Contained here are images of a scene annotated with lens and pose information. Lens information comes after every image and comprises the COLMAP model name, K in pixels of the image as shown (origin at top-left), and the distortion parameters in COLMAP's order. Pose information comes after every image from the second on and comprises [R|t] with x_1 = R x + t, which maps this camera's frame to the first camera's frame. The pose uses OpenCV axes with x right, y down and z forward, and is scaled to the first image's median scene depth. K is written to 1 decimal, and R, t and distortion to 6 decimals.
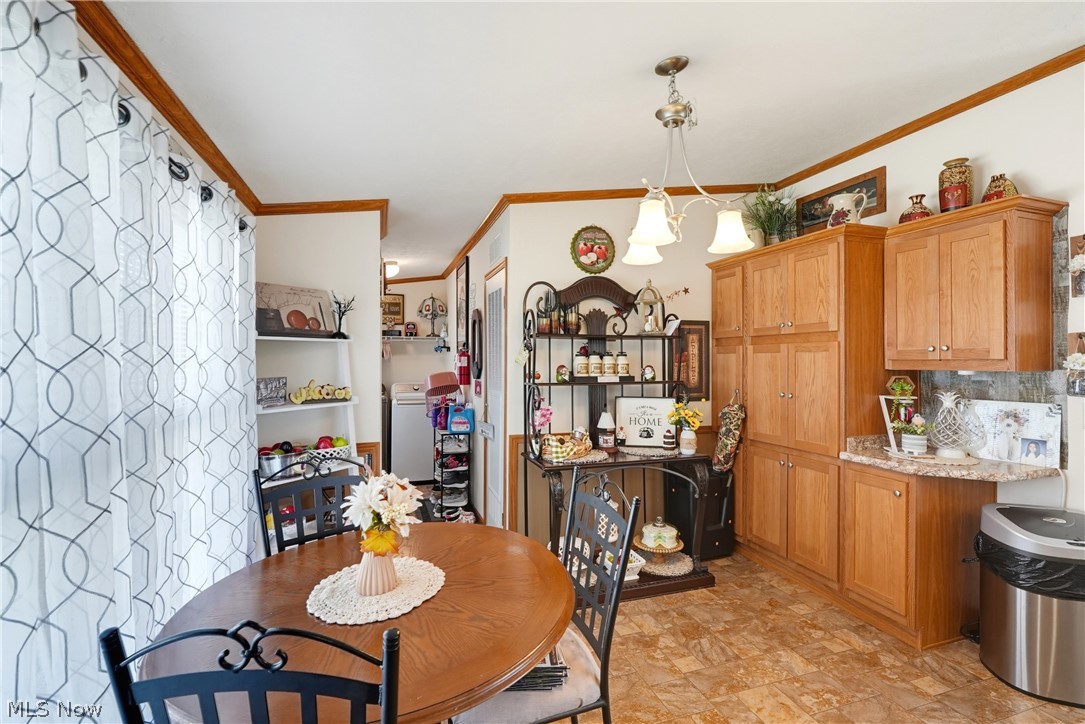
lens RADIAL K [[490.3, 0, 539.7], [0, 490.3, 354.3], [0, 0, 1]] dist [-0.013579, 0.005286]
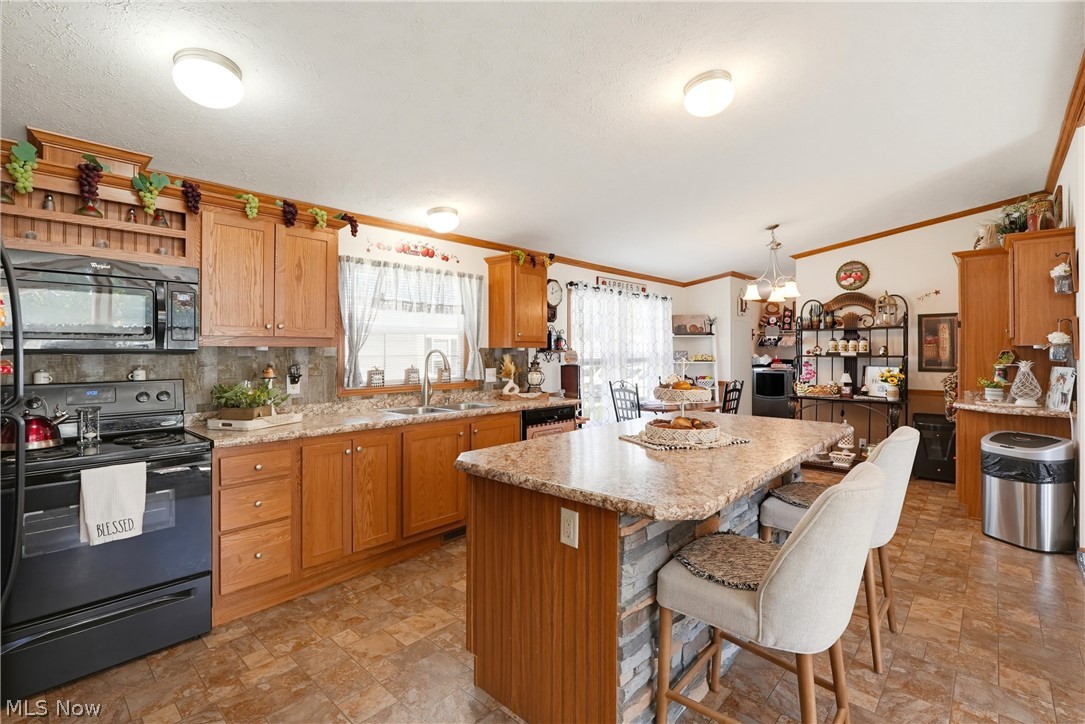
lens RADIAL K [[490.3, 0, 539.6], [0, 490.3, 349.5], [0, 0, 1]] dist [-0.013579, 0.005286]
pose [[0.474472, -0.003536, -0.880264, 1.061394], [0.007217, 0.999974, -0.000127, 0.026309], [0.880241, -0.006292, 0.474485, -0.705980]]
